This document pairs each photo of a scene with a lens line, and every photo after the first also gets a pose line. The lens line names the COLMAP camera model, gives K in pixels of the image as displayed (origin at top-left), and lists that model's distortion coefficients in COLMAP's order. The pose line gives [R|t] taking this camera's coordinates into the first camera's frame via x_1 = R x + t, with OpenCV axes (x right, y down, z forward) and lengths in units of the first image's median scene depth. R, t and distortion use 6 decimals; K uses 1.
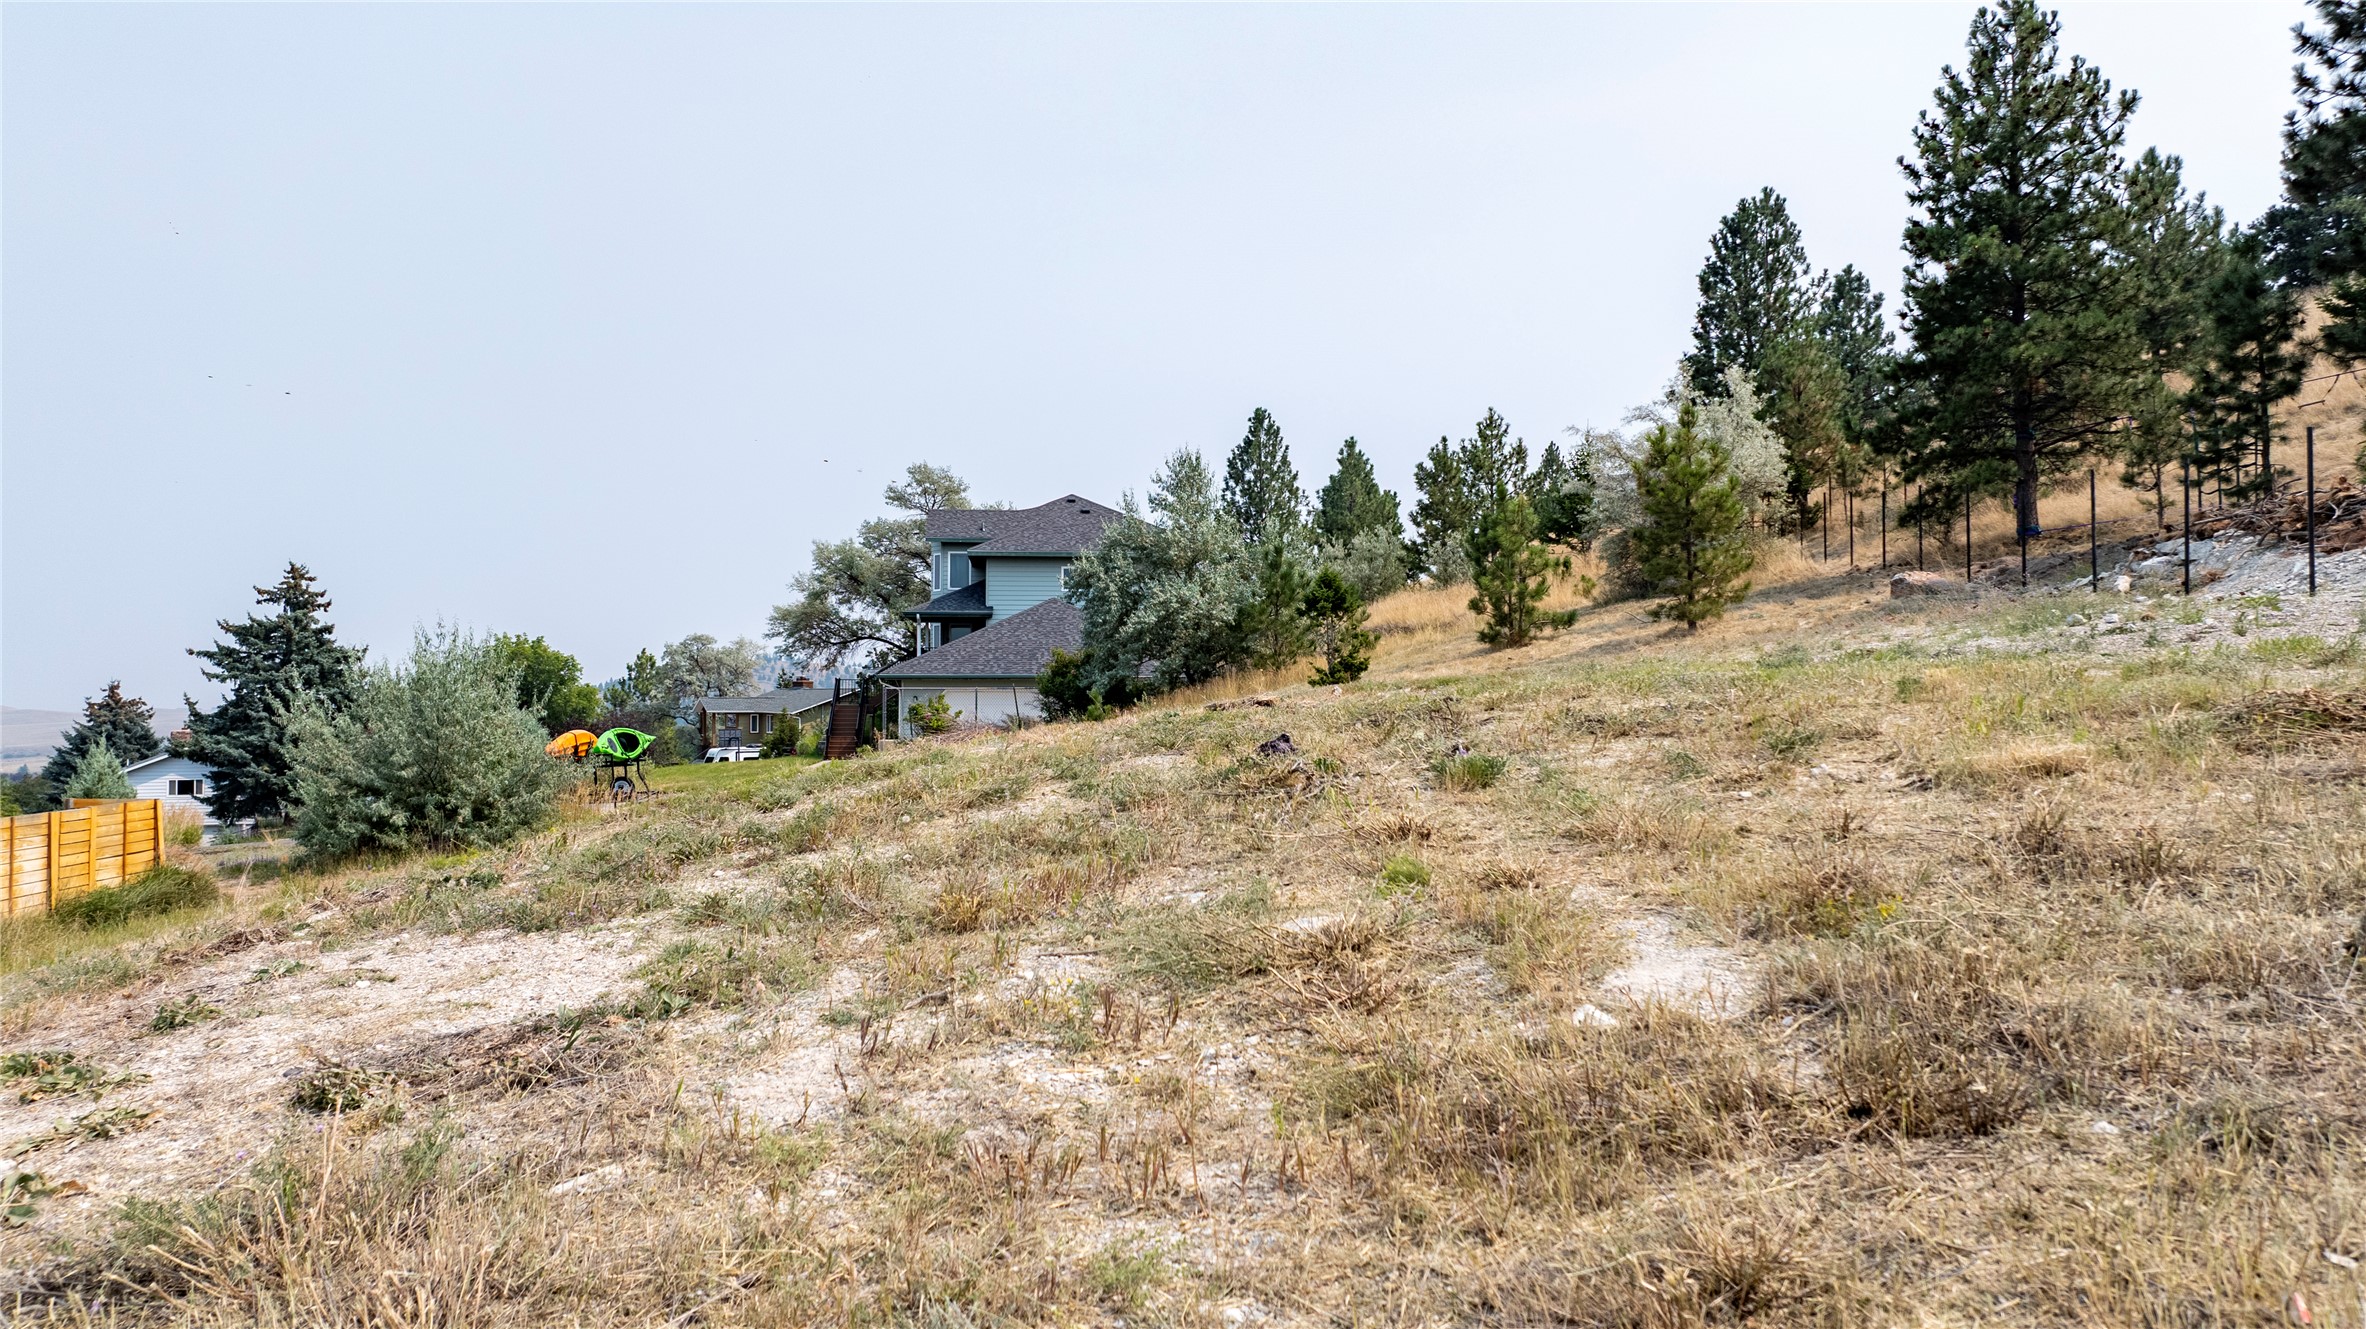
lens RADIAL K [[1668.5, 0, 1183.0], [0, 1668.5, 664.5], [0, 0, 1]] dist [-0.040659, 0.055864]
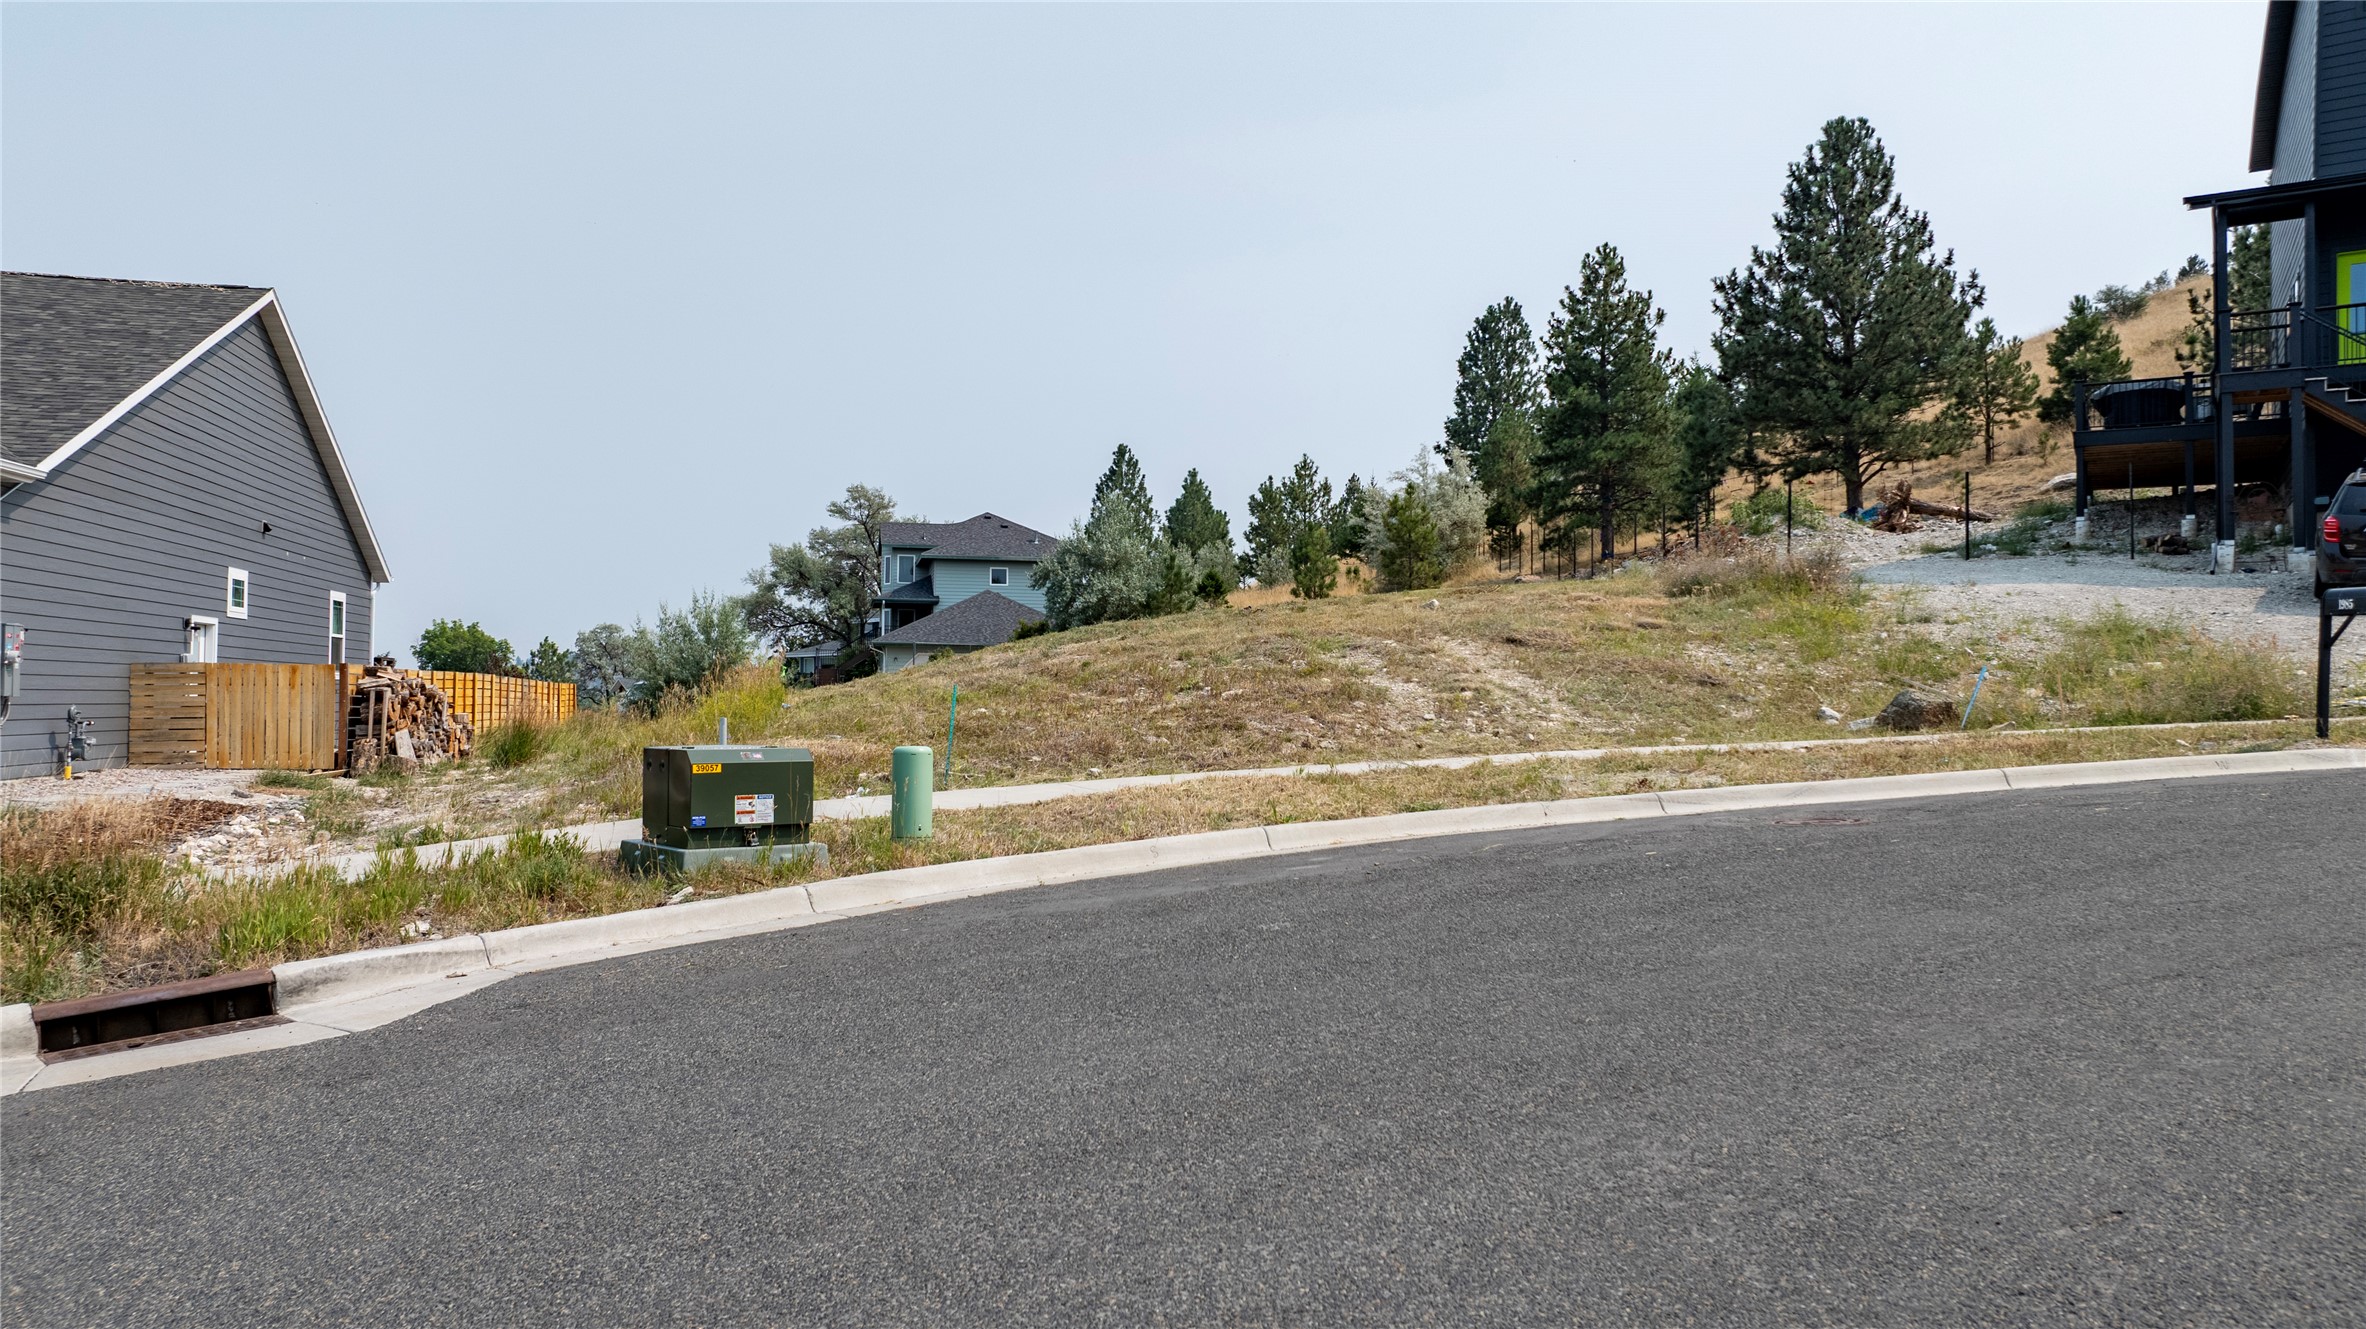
lens RADIAL K [[1668.5, 0, 1183.0], [0, 1668.5, 664.5], [0, 0, 1]] dist [-0.040659, 0.055864]
pose [[0.993715, 0.011582, 0.111340, -0.059301], [-0.011020, 0.999923, -0.005661, 0.022907], [-0.111397, 0.004398, 0.993766, -0.317909]]
